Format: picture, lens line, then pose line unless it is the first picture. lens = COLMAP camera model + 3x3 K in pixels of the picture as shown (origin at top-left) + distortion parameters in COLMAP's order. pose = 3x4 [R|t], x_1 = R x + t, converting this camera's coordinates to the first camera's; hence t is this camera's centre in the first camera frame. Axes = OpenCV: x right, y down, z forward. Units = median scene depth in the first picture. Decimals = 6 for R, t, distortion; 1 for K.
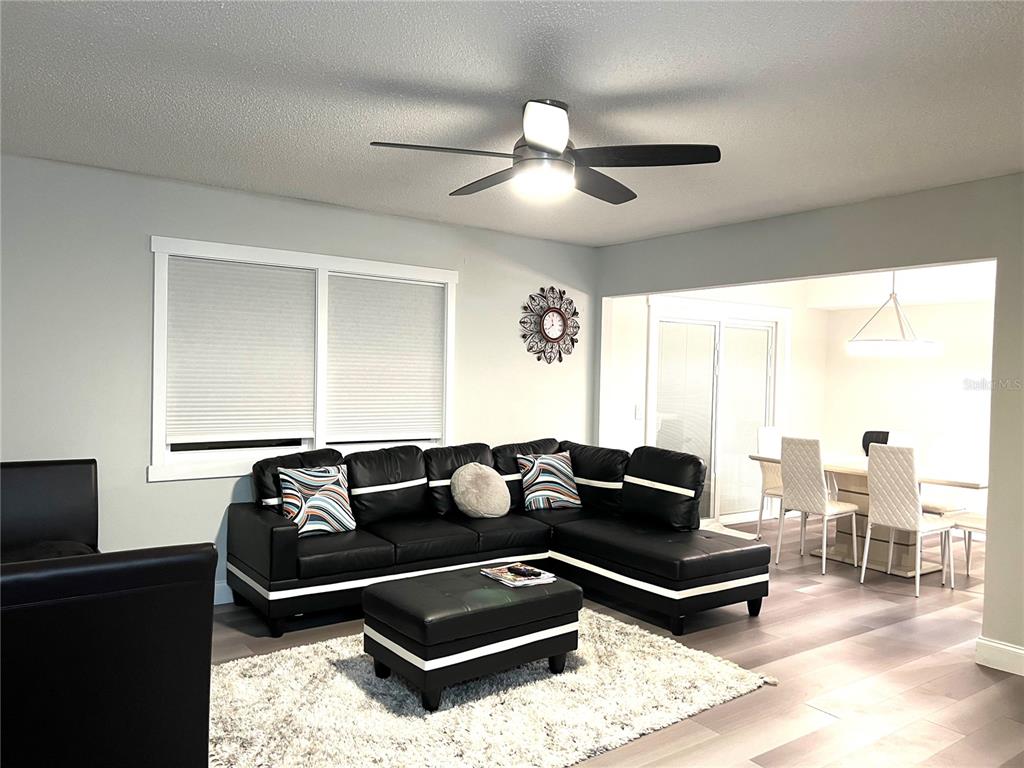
lens RADIAL K [[766.8, 0, 515.1], [0, 766.8, 390.7], [0, 0, 1]] dist [0.013137, -0.006944]
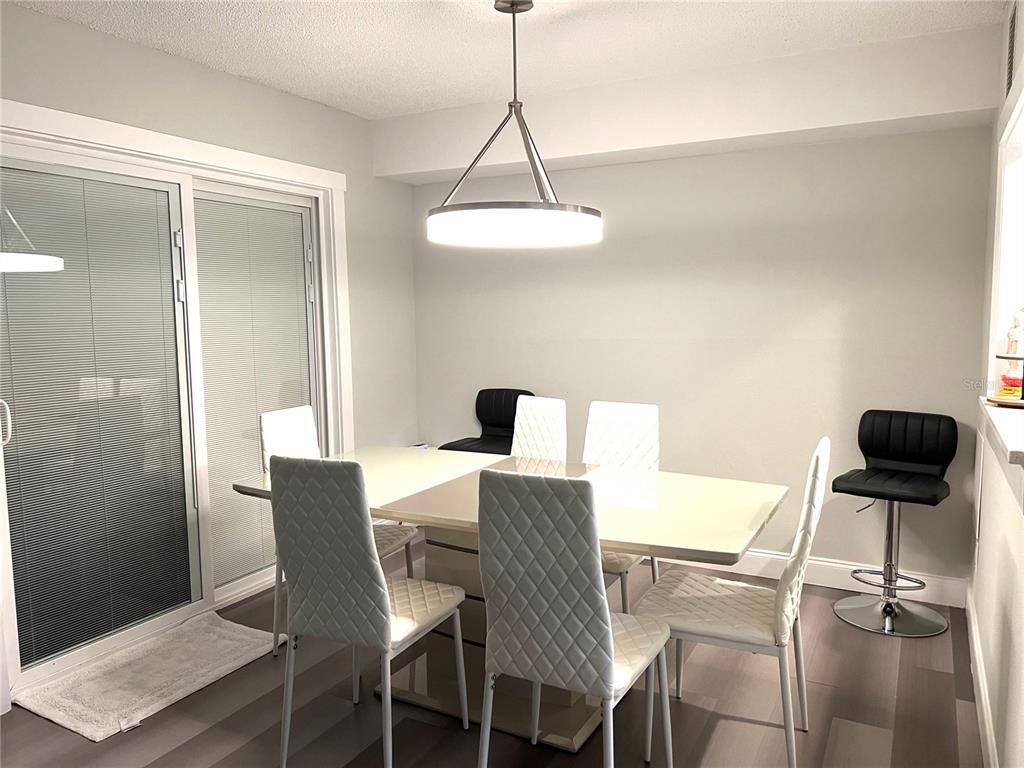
lens RADIAL K [[766.8, 0, 511.5], [0, 766.8, 383.3], [0, 0, 1]] dist [0.013137, -0.006944]
pose [[0.895049, -0.077428, 0.439196, 0.284962], [0.043752, 0.995308, 0.086305, -0.003478], [-0.443817, -0.058031, 0.894236, 0.600574]]
